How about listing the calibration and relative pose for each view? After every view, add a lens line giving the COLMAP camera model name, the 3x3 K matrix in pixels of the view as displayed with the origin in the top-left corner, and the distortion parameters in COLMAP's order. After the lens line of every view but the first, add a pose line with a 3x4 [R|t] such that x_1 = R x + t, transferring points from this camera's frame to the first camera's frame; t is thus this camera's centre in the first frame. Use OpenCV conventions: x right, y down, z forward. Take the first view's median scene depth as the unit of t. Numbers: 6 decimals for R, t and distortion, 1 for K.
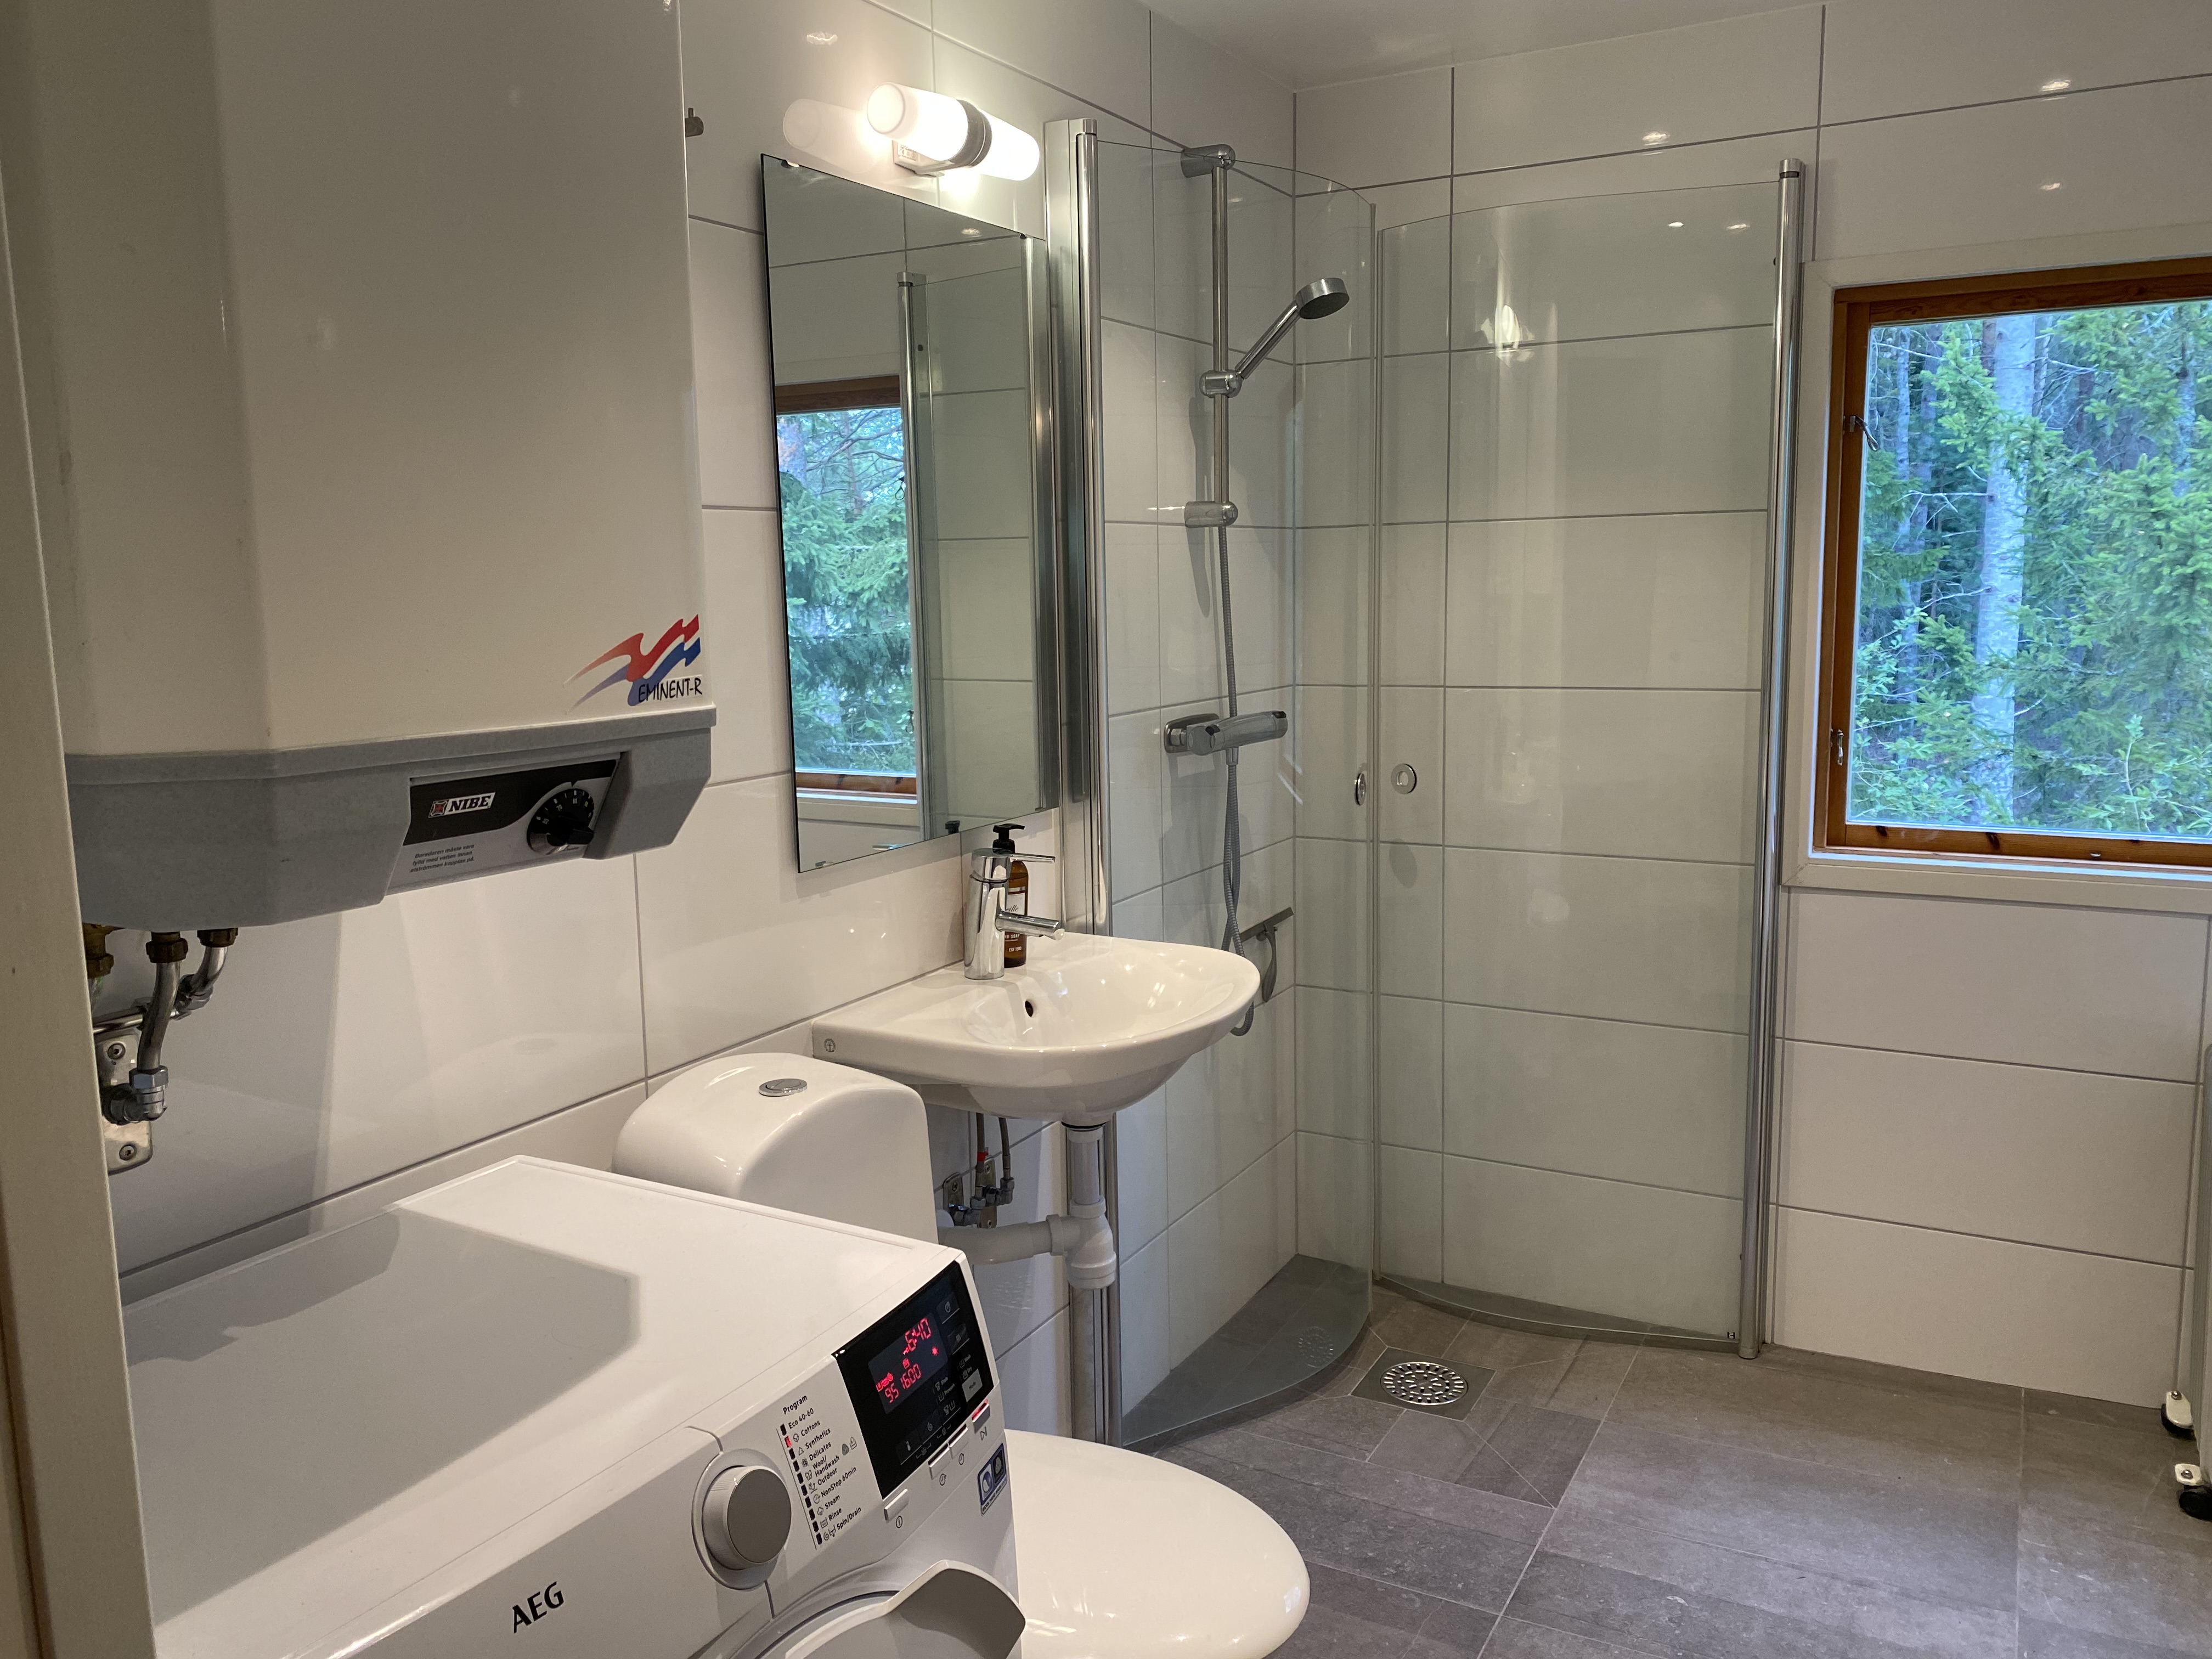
lens RADIAL K [[1694.5, 0, 1106.0], [0, 1694.5, 829.5], [0, 0, 1]] dist [-0.010332, -0.004846]
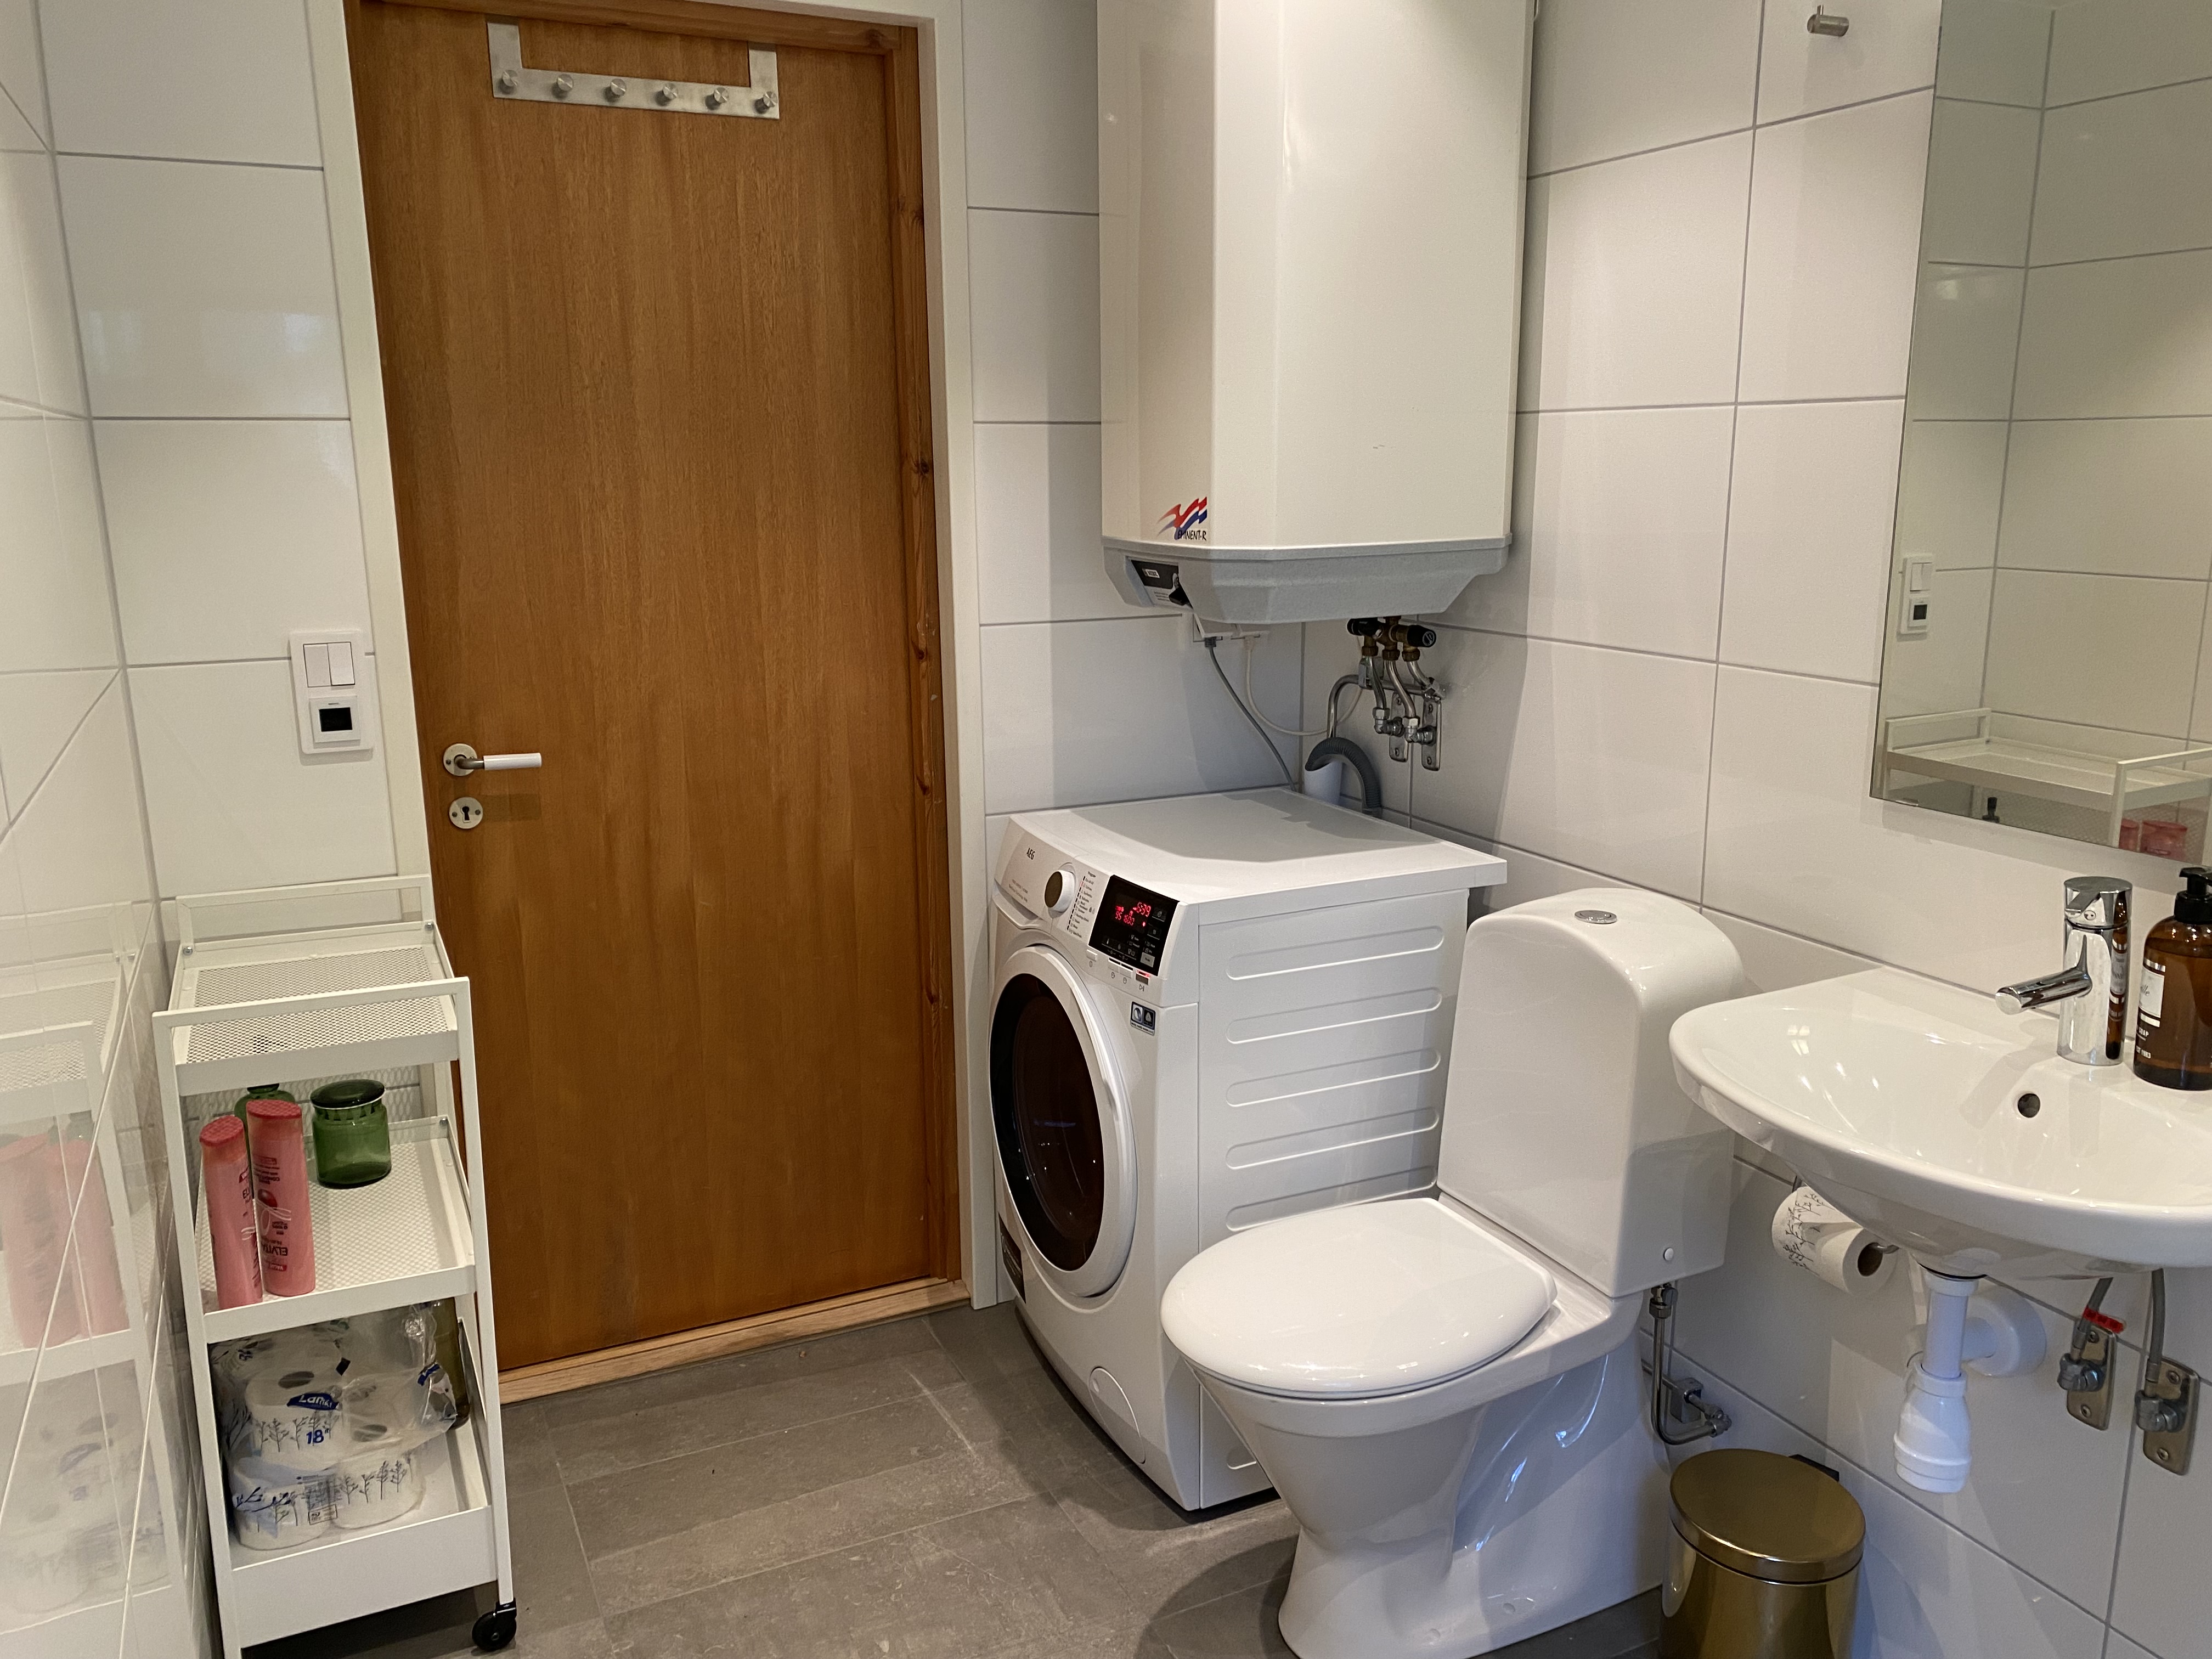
lens RADIAL K [[1694.5, 0, 1106.0], [0, 1694.5, 829.5], [0, 0, 1]] dist [-0.010332, -0.004846]
pose [[-0.582741, 0.200875, -0.787440, 1.373200], [-0.096336, 0.945061, 0.312376, -0.356353], [0.806928, 0.257893, -0.531375, 2.022230]]
